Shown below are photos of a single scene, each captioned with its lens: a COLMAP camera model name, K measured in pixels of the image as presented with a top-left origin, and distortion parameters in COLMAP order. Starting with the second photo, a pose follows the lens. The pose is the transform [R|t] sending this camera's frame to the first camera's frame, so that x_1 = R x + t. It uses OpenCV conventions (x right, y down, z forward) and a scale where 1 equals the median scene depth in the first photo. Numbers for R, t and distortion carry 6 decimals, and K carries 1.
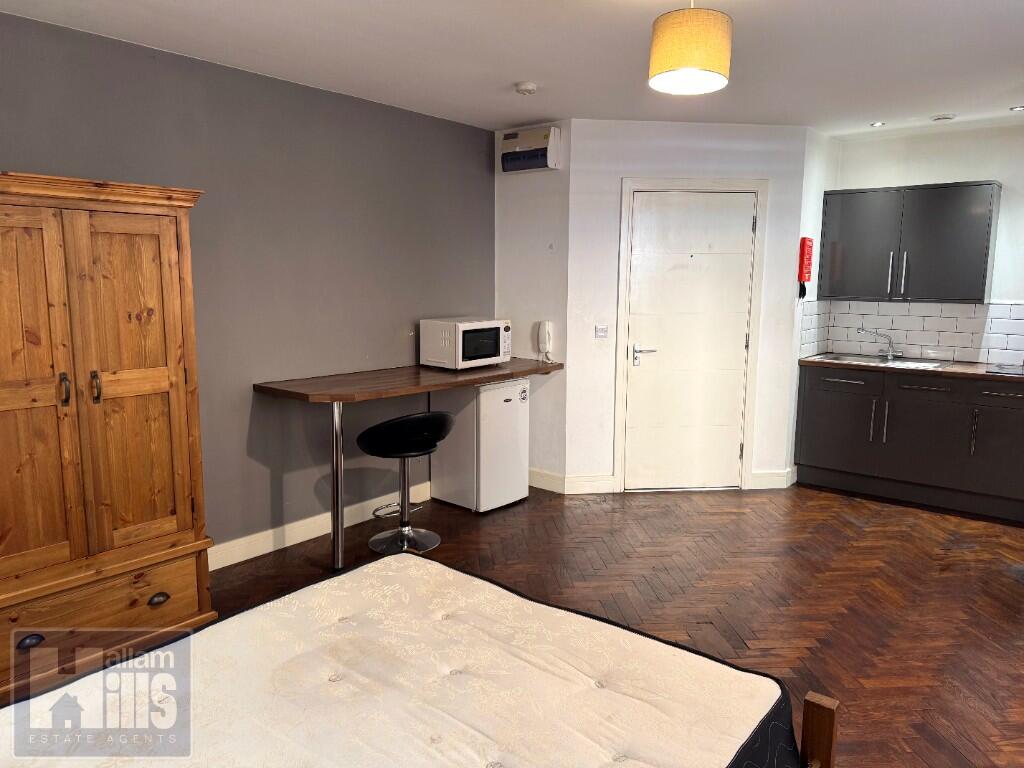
lens RADIAL K [[714.5, 0, 517.9], [0, 714.5, 382.9], [0, 0, 1]] dist [0.067469, -0.065560]
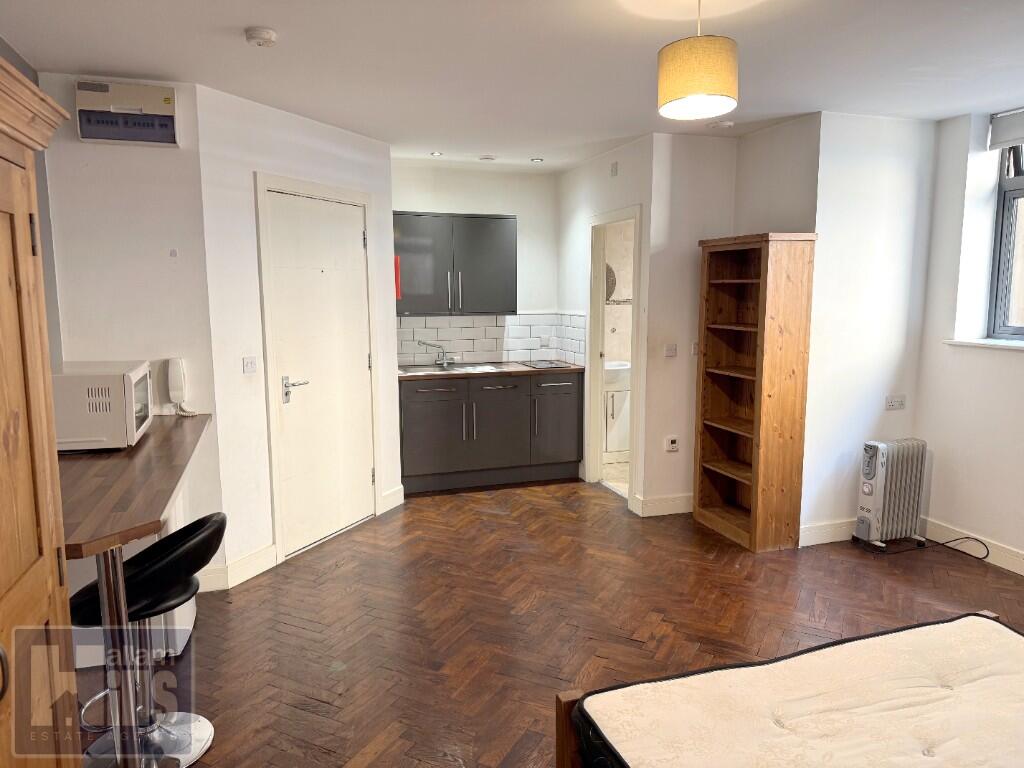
lens RADIAL K [[714.5, 0, 518.5], [0, 714.5, 384.4], [0, 0, 1]] dist [0.067469, -0.065560]
pose [[0.538470, -0.120328, 0.834009, -0.458275], [0.133304, 0.989453, 0.056688, -0.068413], [-0.832033, 0.080652, 0.548831, 0.390274]]
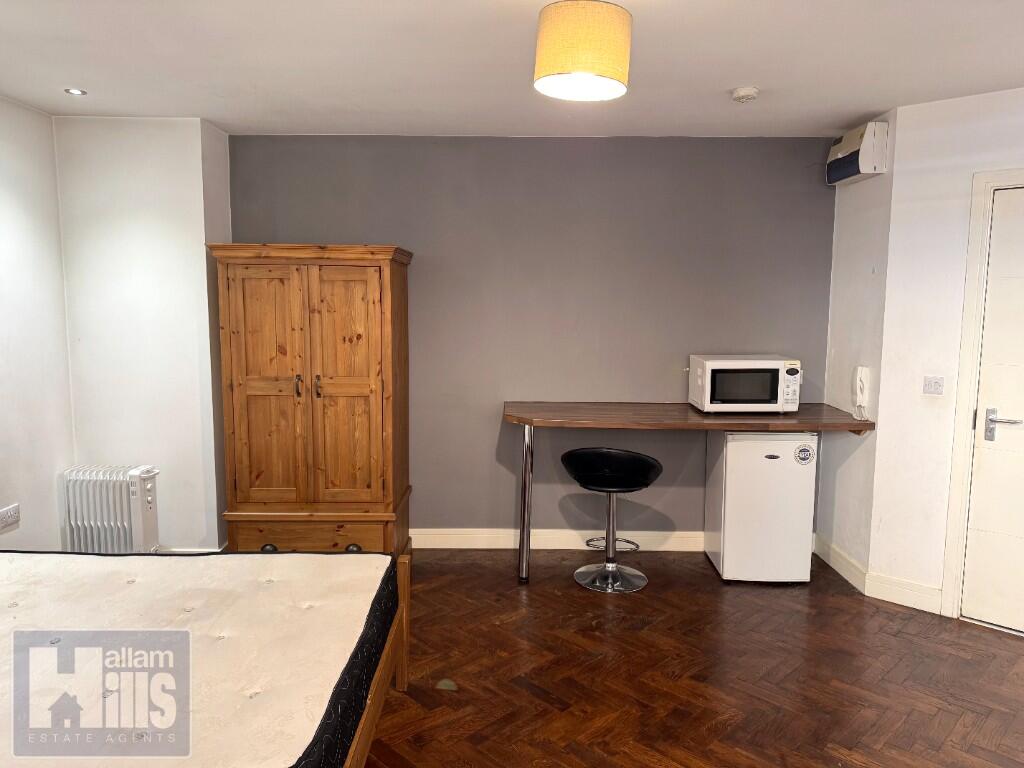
lens RADIAL K [[714.5, 0, 516.8], [0, 714.5, 377.9], [0, 0, 1]] dist [0.067469, -0.065560]
pose [[0.634975, 0.084755, -0.767869, 0.490157], [-0.116273, 0.993126, 0.013469, -0.049171], [0.763733, 0.080730, 0.640465, 0.246793]]
